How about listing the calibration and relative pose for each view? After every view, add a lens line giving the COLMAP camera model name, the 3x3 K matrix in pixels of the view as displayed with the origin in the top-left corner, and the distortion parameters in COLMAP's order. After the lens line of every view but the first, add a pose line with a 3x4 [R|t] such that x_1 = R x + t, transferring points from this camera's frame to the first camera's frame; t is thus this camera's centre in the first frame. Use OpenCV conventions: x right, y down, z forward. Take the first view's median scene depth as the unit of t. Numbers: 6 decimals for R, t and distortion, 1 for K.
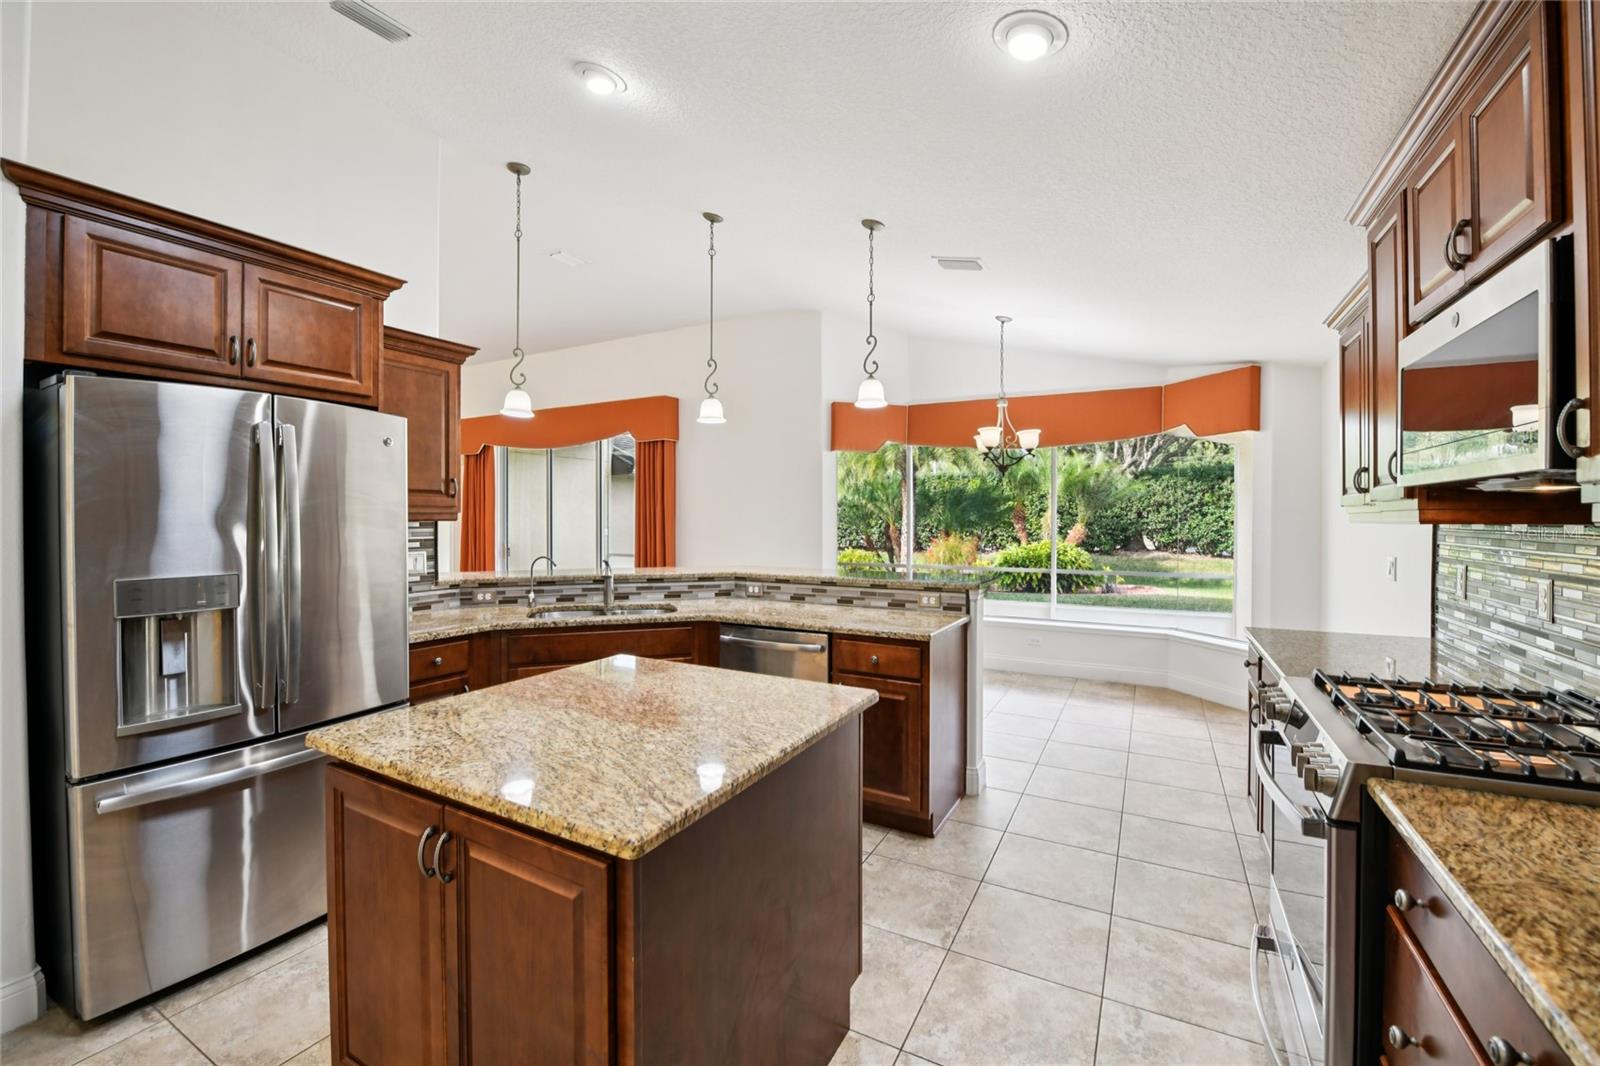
lens RADIAL K [[659.5, 0, 792.6], [0, 659.5, 510.4], [0, 0, 1]] dist [-0.018908, -0.000458]
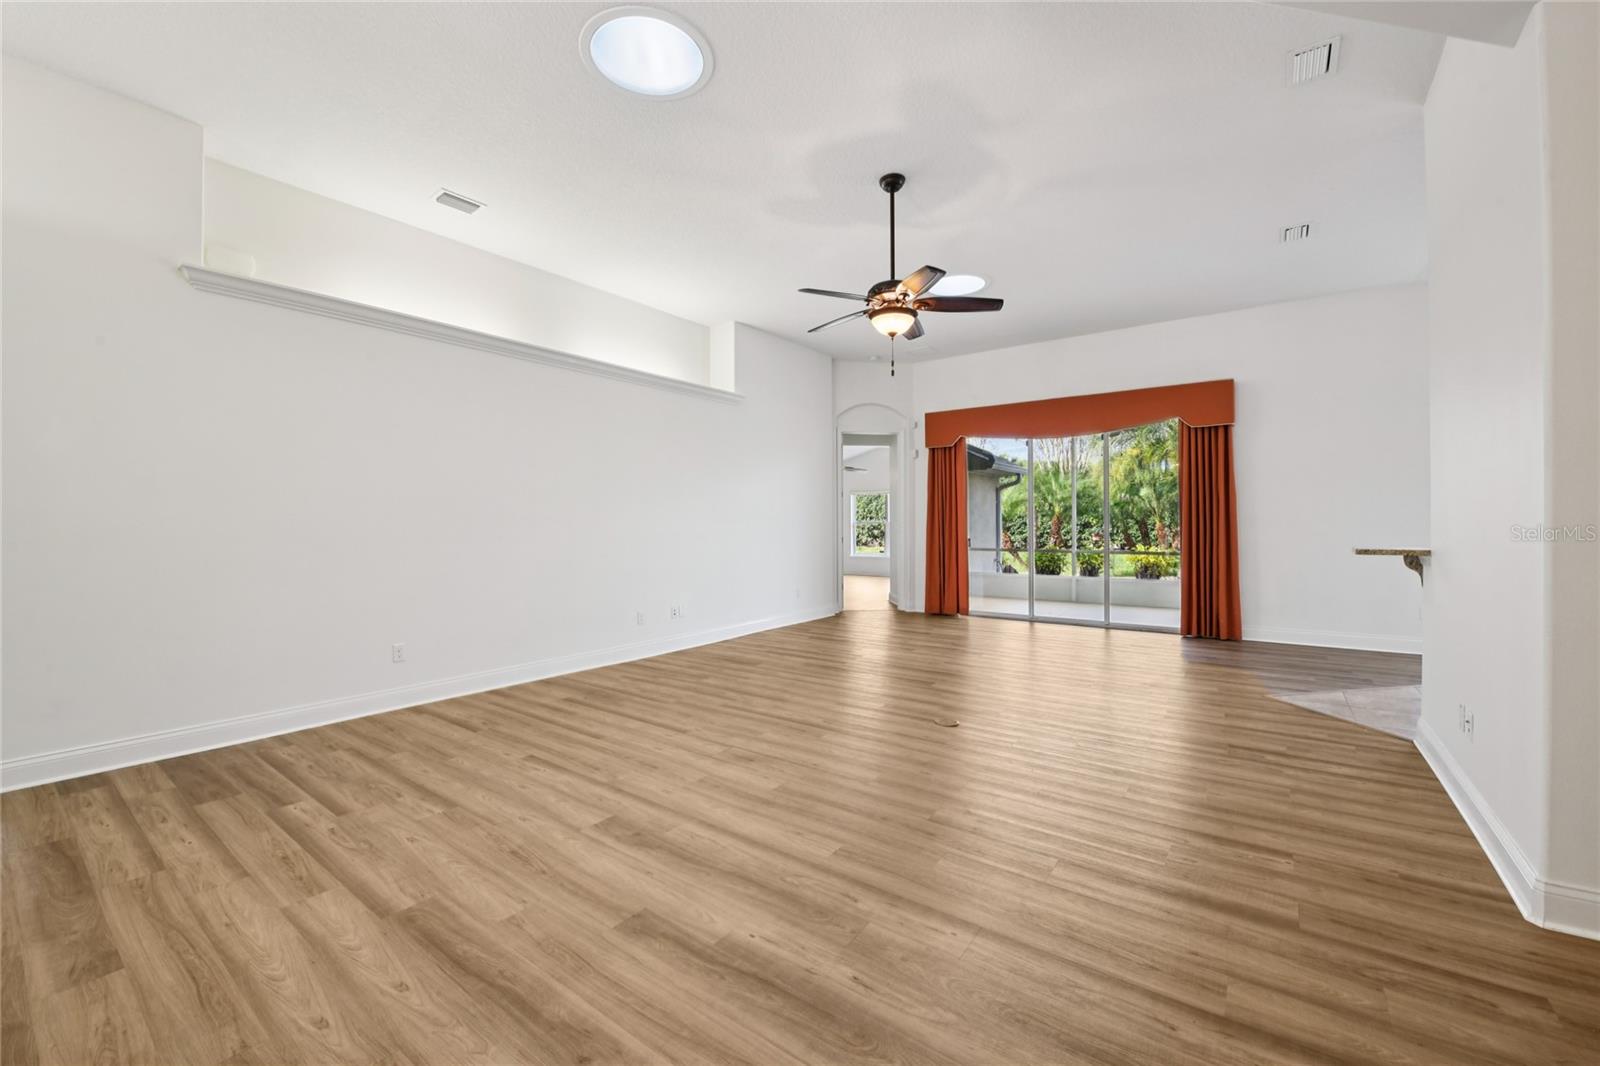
lens RADIAL K [[645.3, 0, 800.3], [0, 645.3, 525.3], [0, 0, 1]] dist [-0.024237, 0.000117]
pose [[0.990968, -0.005543, -0.133984, -1.239236], [0.007623, 0.999858, 0.015022, 0.039927], [0.133881, -0.015907, 0.990870, -0.043095]]
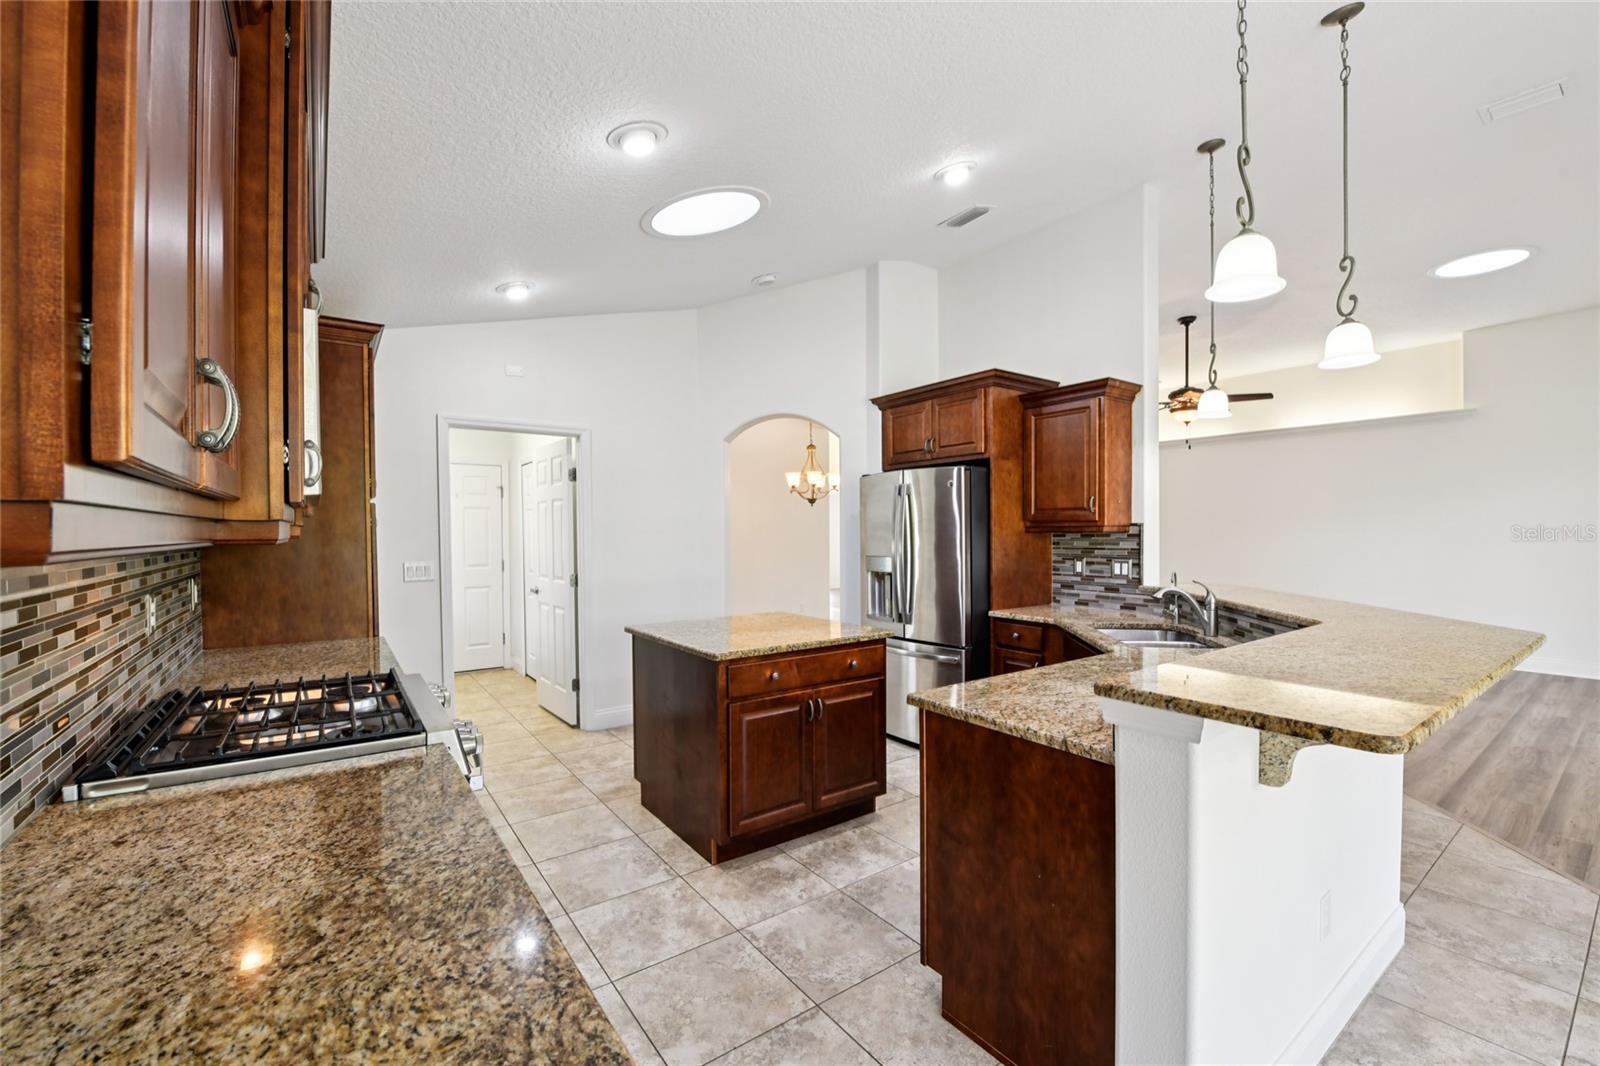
lens RADIAL K [[659.5, 0, 810.2], [0, 659.5, 538.9], [0, 0, 1]] dist [-0.018908, -0.000458]
pose [[-0.415988, 0.010726, -0.909307, 0.621844], [0.014484, 0.999882, 0.005168, 0.010762], [0.909255, -0.011021, -0.416094, 0.834952]]
